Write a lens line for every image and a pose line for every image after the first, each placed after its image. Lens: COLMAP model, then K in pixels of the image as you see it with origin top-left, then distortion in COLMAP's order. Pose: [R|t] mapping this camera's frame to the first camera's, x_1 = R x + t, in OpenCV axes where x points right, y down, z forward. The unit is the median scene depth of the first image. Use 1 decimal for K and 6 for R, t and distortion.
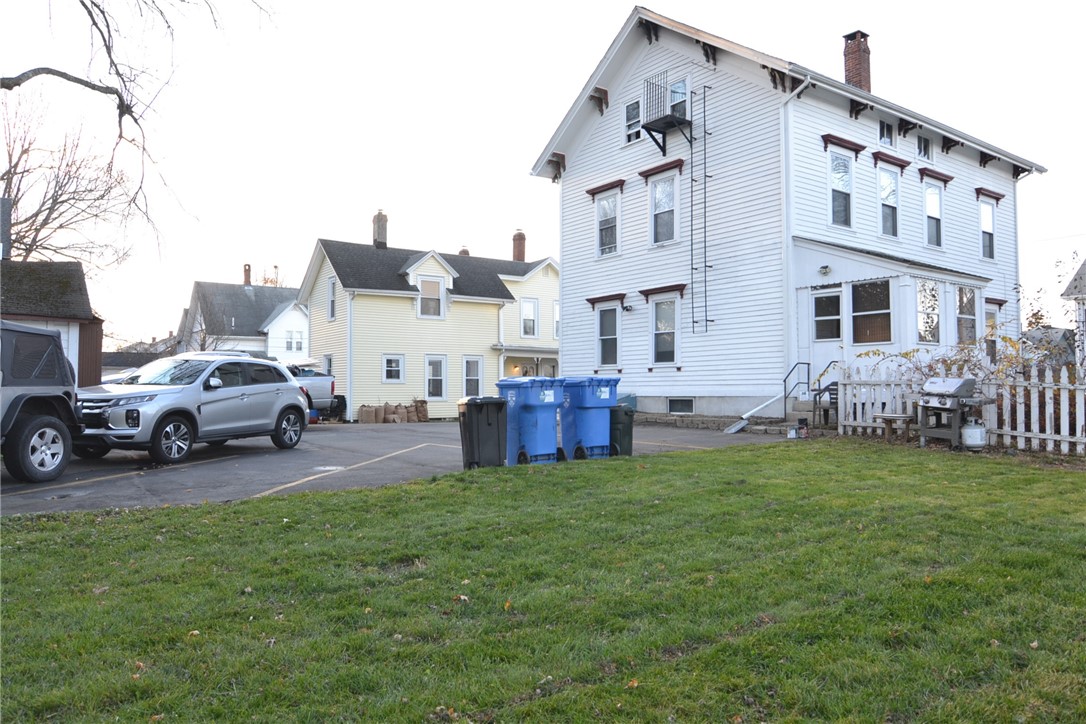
lens RADIAL K [[763.1, 0, 543.0], [0, 763.1, 362.0], [0, 0, 1]] dist [-0.029606, 0.000268]
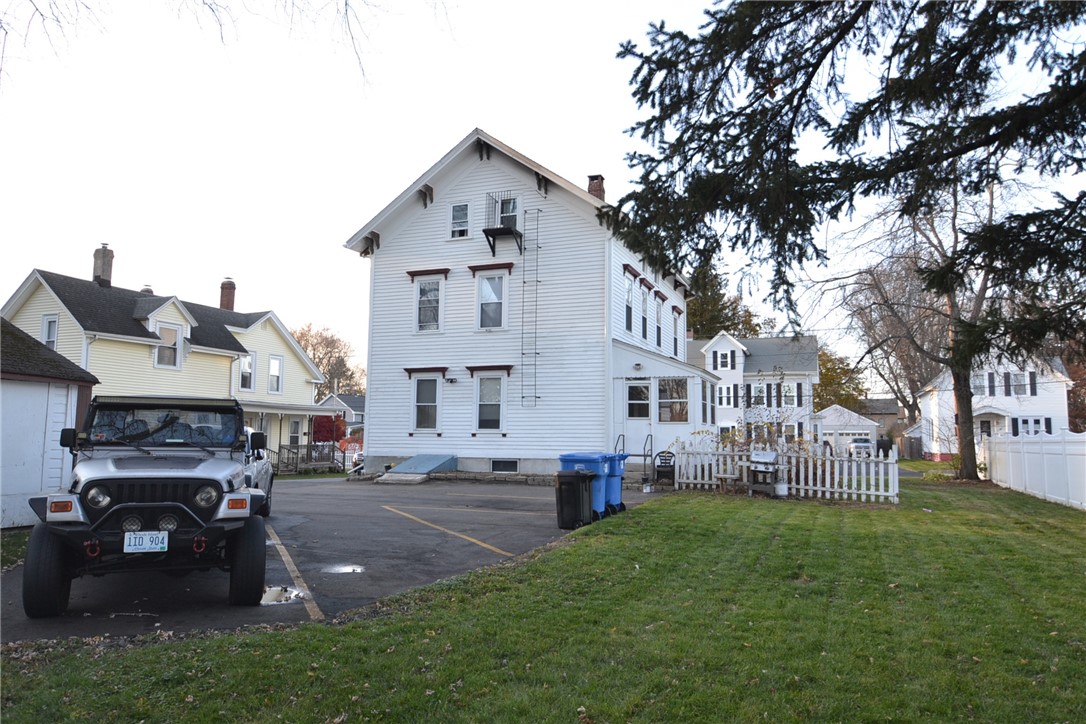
lens RADIAL K [[763.1, 0, 543.0], [0, 763.1, 362.0], [0, 0, 1]] dist [-0.029606, 0.000268]
pose [[0.840596, 0.065810, 0.537649, -0.403318], [-0.032309, 0.996916, -0.071512, -0.020840], [-0.540698, 0.042742, 0.840130, -0.044835]]
